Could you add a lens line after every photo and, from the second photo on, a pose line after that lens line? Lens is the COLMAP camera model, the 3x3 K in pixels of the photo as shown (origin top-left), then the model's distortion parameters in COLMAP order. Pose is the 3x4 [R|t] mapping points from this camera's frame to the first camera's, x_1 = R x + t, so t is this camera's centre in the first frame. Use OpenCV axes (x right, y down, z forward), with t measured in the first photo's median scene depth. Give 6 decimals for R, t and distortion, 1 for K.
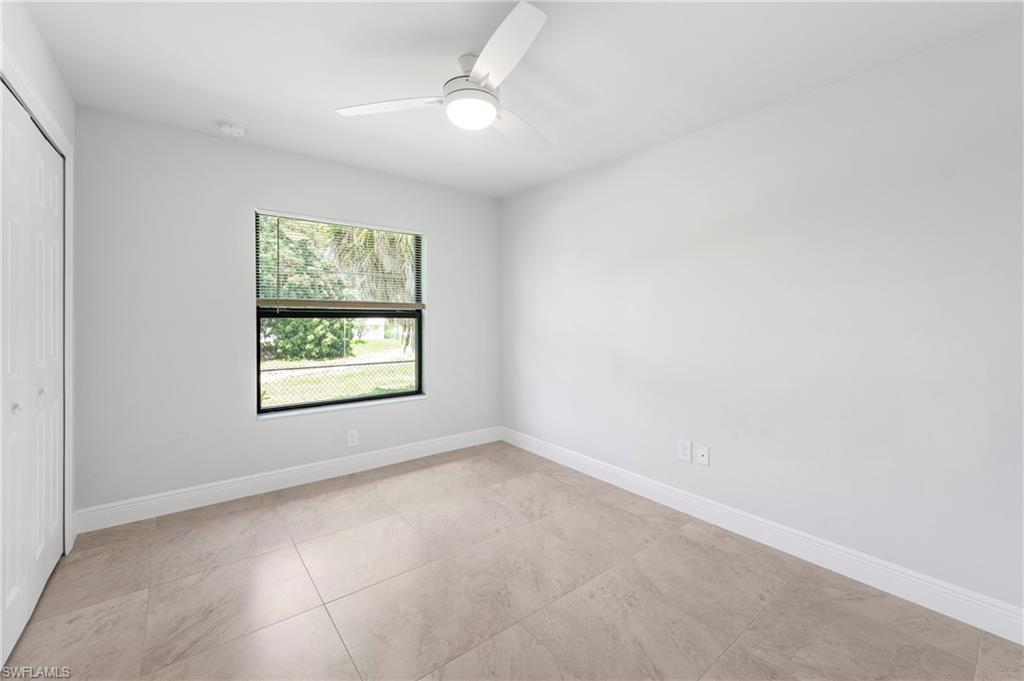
lens RADIAL K [[409.3, 0, 507.3], [0, 409.3, 317.4], [0, 0, 1]] dist [-0.002531, -0.000153]
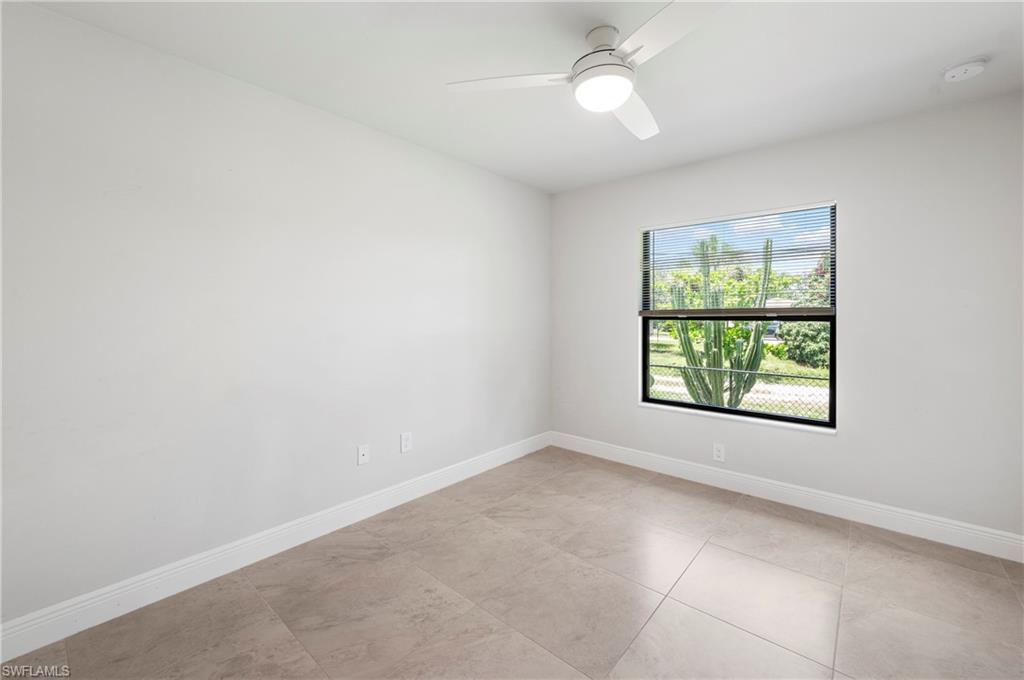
lens RADIAL K [[409.3, 0, 507.3], [0, 409.3, 316.9], [0, 0, 1]] dist [-0.002531, -0.000153]
pose [[0.202540, -0.007700, -0.979244, 0.484927], [-0.008219, 0.999921, -0.009563, 0.007337], [0.979240, 0.009985, 0.202461, 0.385046]]
